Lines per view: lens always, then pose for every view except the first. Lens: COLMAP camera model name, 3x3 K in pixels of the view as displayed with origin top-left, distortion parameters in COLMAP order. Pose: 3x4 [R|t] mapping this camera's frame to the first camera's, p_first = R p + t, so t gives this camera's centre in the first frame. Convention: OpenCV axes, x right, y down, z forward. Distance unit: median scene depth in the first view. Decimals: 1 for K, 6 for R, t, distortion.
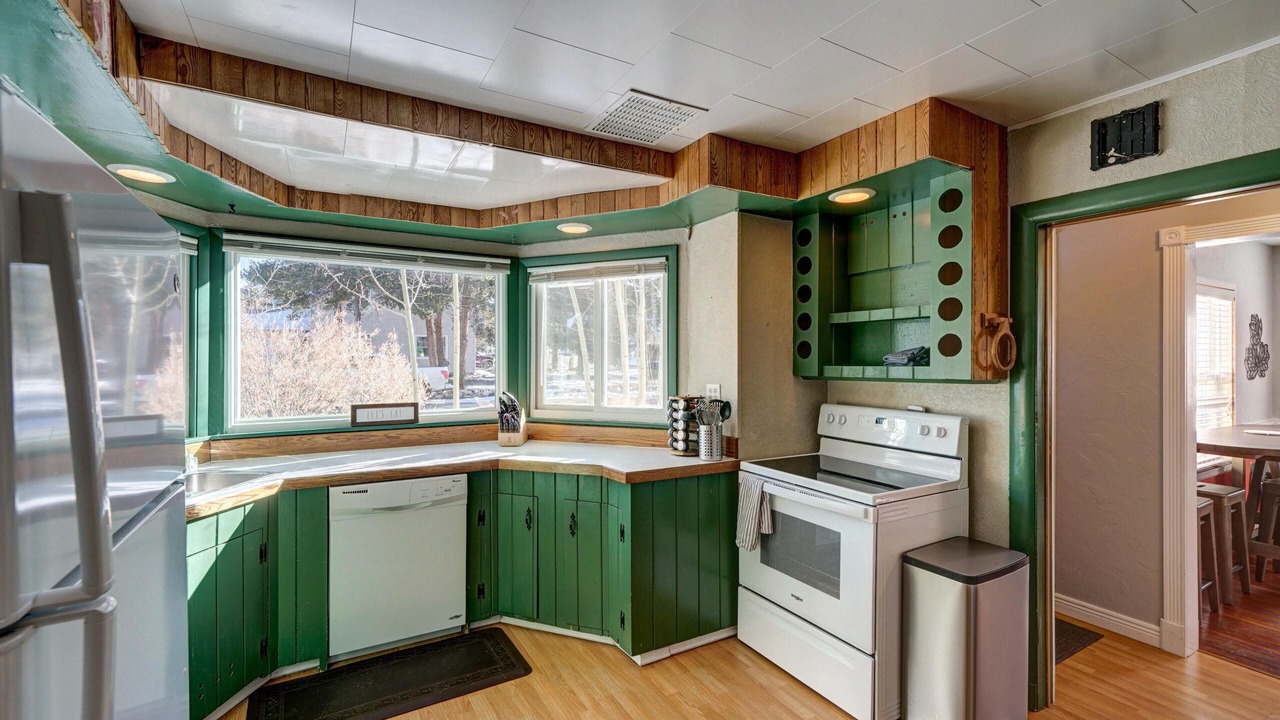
lens RADIAL K [[542.4, 0, 637.6], [0, 542.4, 364.0], [0, 0, 1]] dist [0.006202, 0.000181]
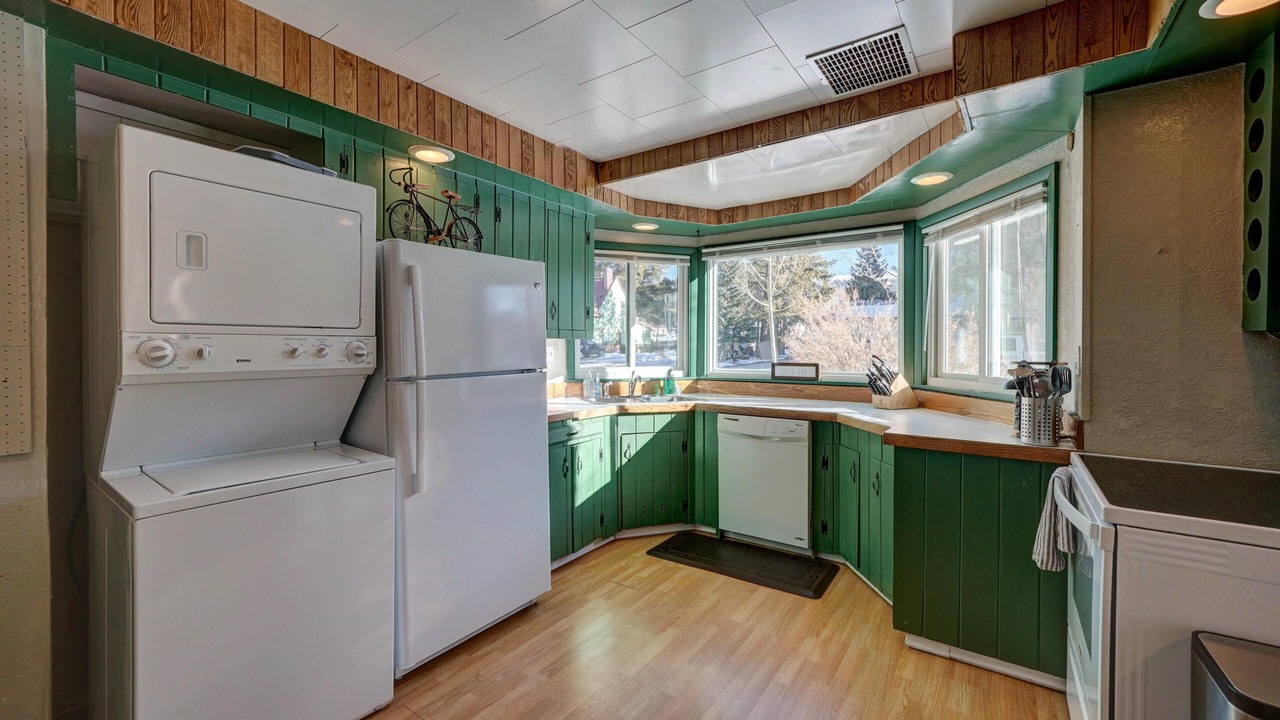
lens RADIAL K [[528.5, 0, 627.4], [0, 528.5, 358.8], [0, 0, 1]] dist [-0.008257, -0.000346]
pose [[0.402374, 0.023792, -0.915166, 0.564028], [-0.009122, 0.999717, 0.021979, 0.046422], [0.915430, -0.000495, 0.402477, 0.183978]]
